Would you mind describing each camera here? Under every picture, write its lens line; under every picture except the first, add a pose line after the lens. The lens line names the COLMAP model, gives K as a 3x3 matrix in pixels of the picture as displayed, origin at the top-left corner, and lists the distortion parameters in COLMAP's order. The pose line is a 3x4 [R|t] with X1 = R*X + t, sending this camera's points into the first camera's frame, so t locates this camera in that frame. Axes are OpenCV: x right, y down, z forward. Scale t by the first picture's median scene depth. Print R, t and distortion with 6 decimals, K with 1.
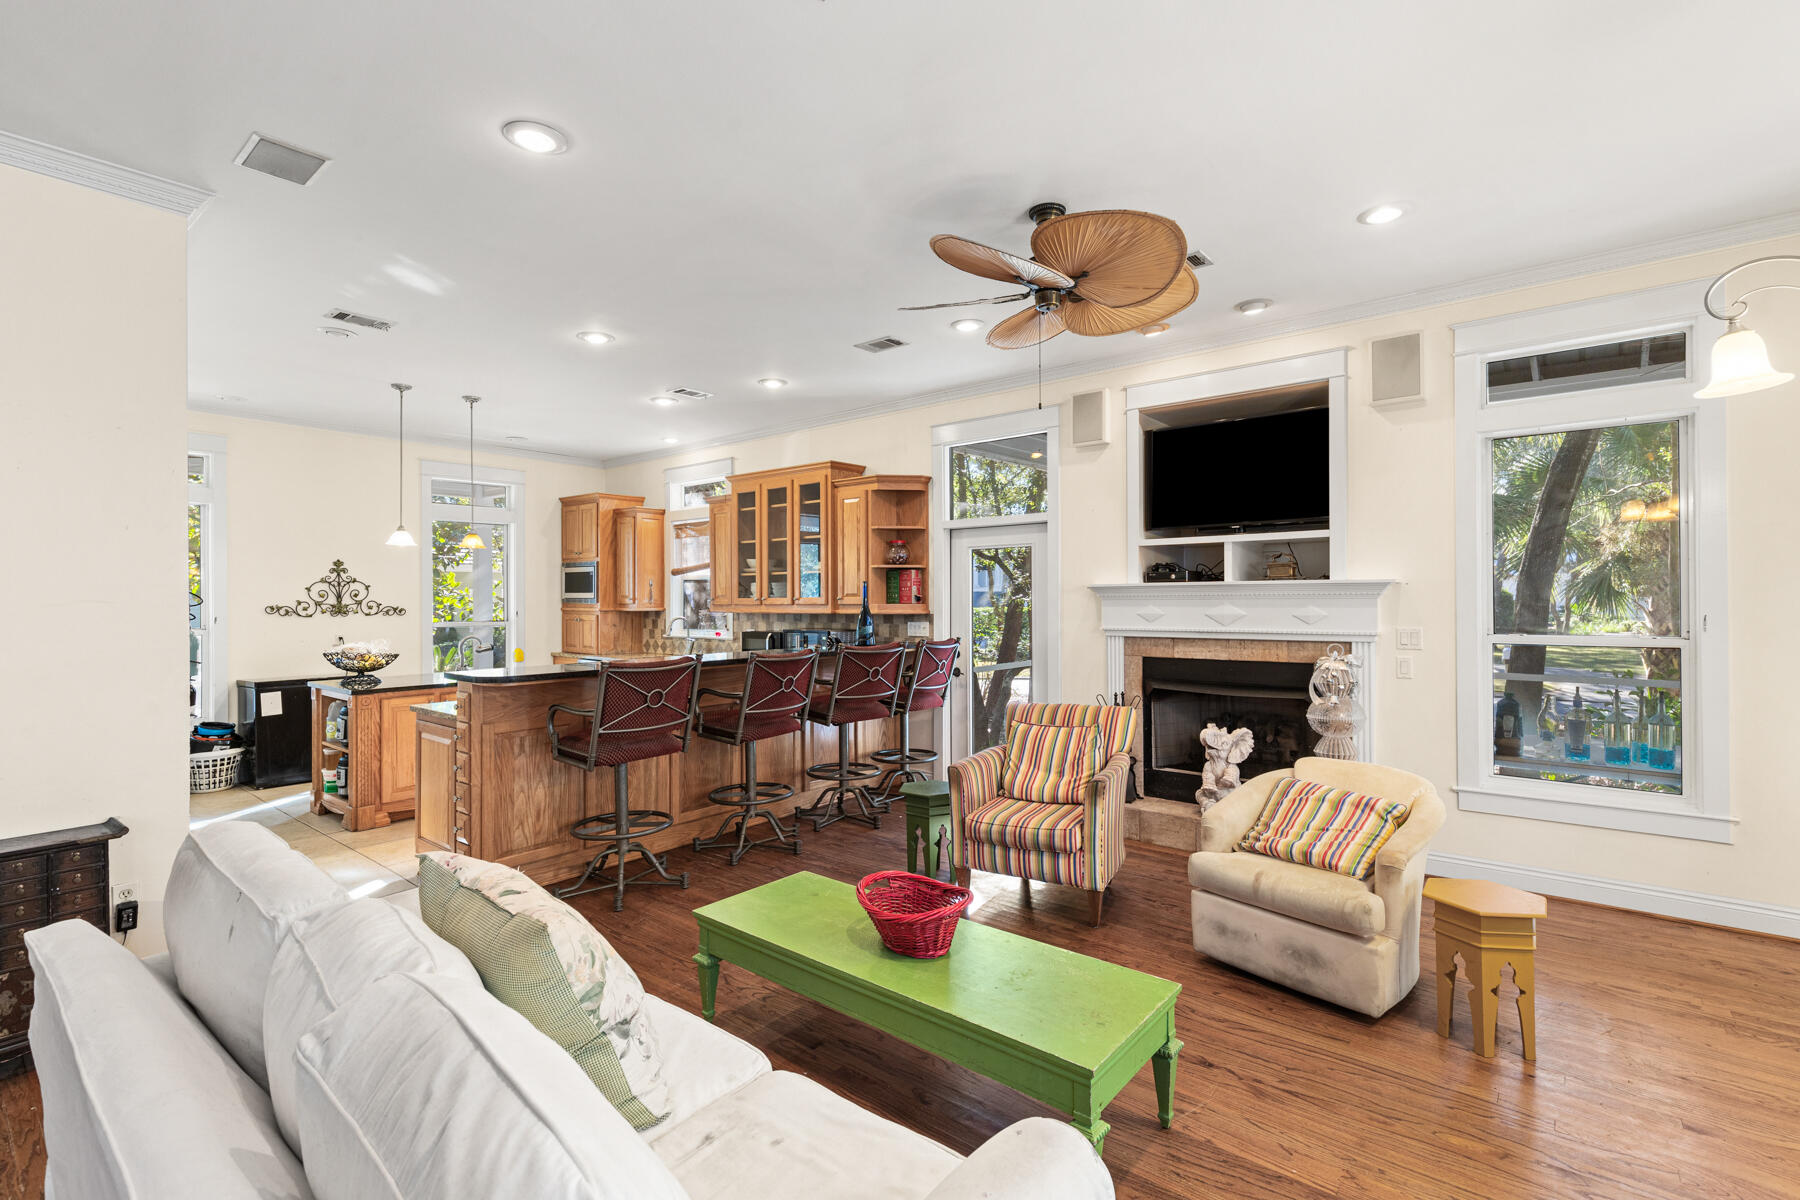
lens RADIAL K [[812.1, 0, 903.7], [0, 812.1, 591.4], [0, 0, 1]] dist [0.003270, -0.000588]
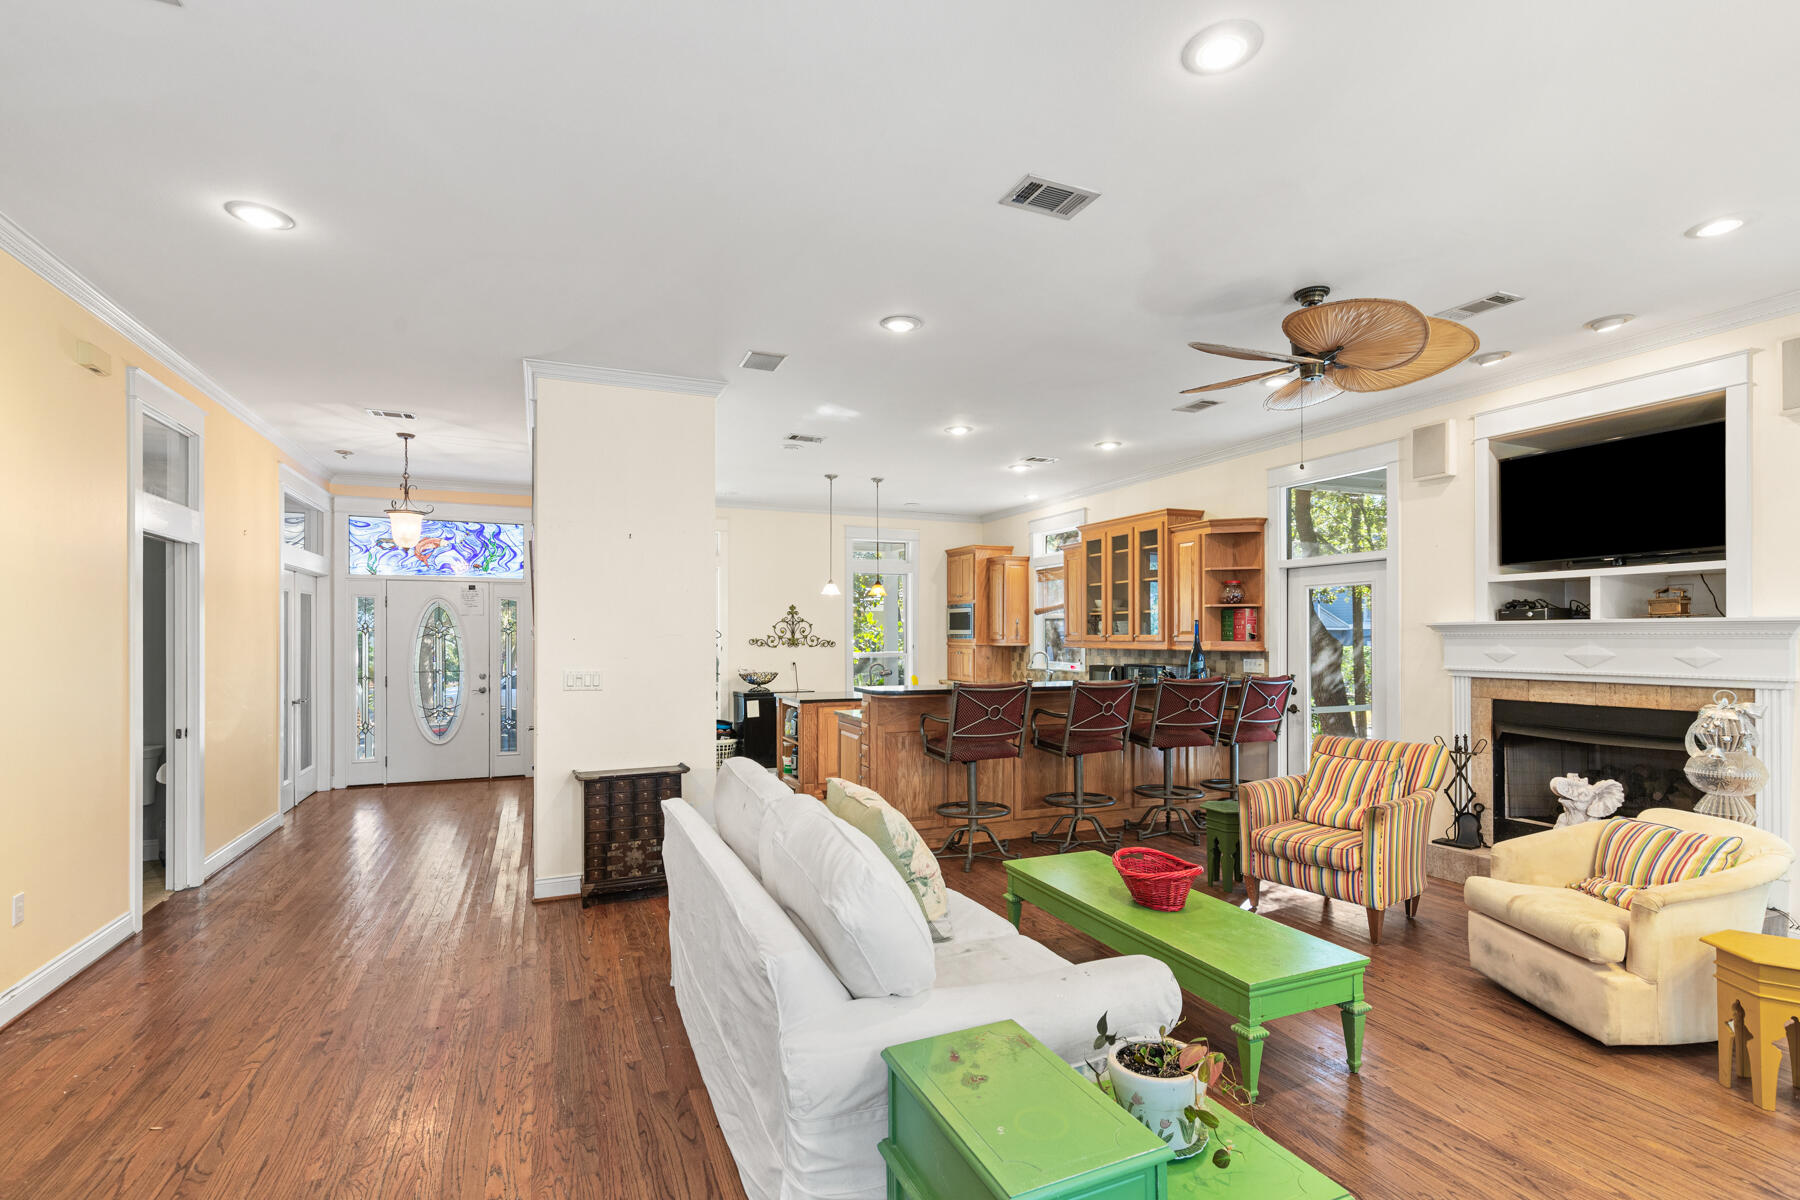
lens RADIAL K [[812.1, 0, 904.2], [0, 812.1, 637.4], [0, 0, 1]] dist [0.003270, -0.000588]
pose [[0.890579, 0.006197, -0.454786, 0.105790], [-0.000799, 0.999927, 0.012061, -0.002119], [0.454827, -0.010378, 0.890519, -0.148058]]
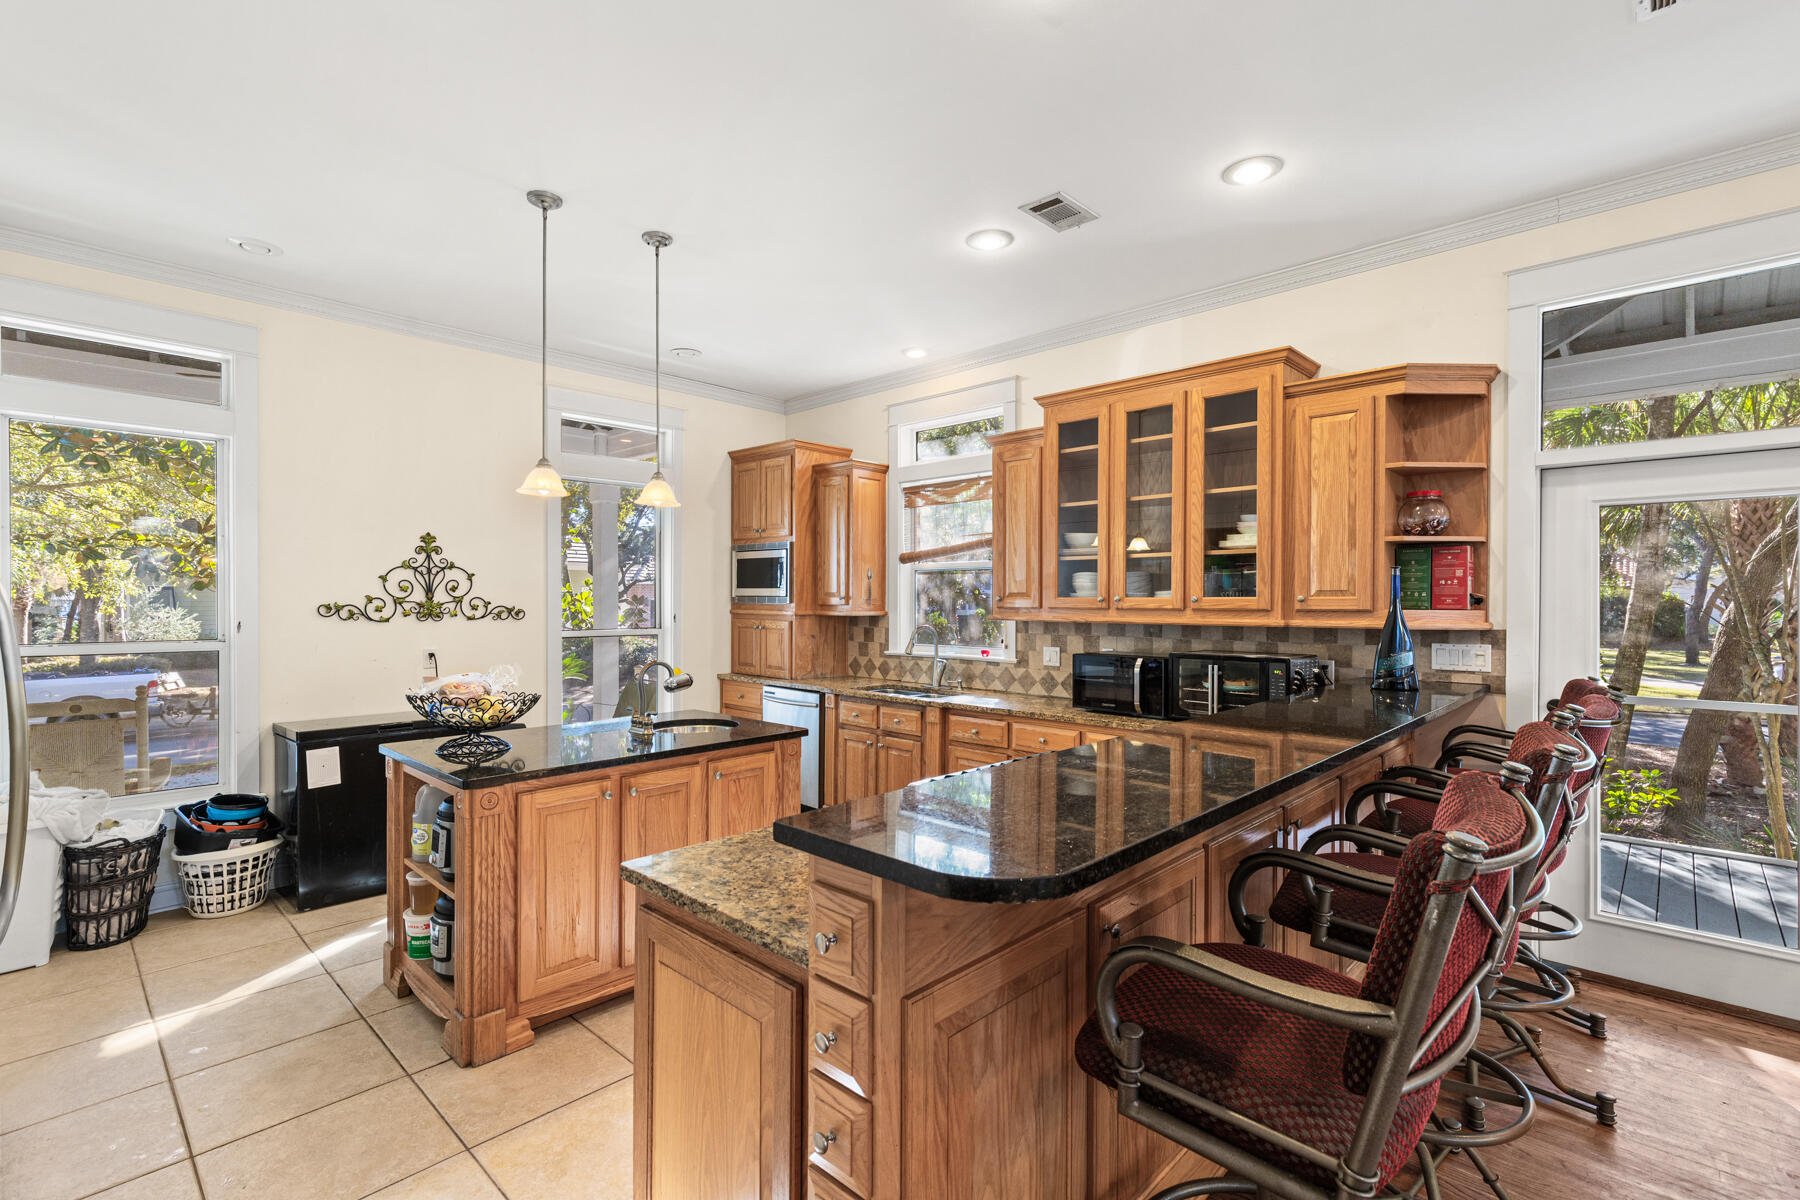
lens RADIAL K [[812.1, 0, 902.5], [0, 812.1, 603.5], [0, 0, 1]] dist [0.003270, -0.000588]
pose [[0.997407, 0.007979, -0.071527, -0.355227], [-0.007029, 0.999884, 0.013522, 0.007207], [0.071627, -0.012984, 0.997347, 0.497837]]
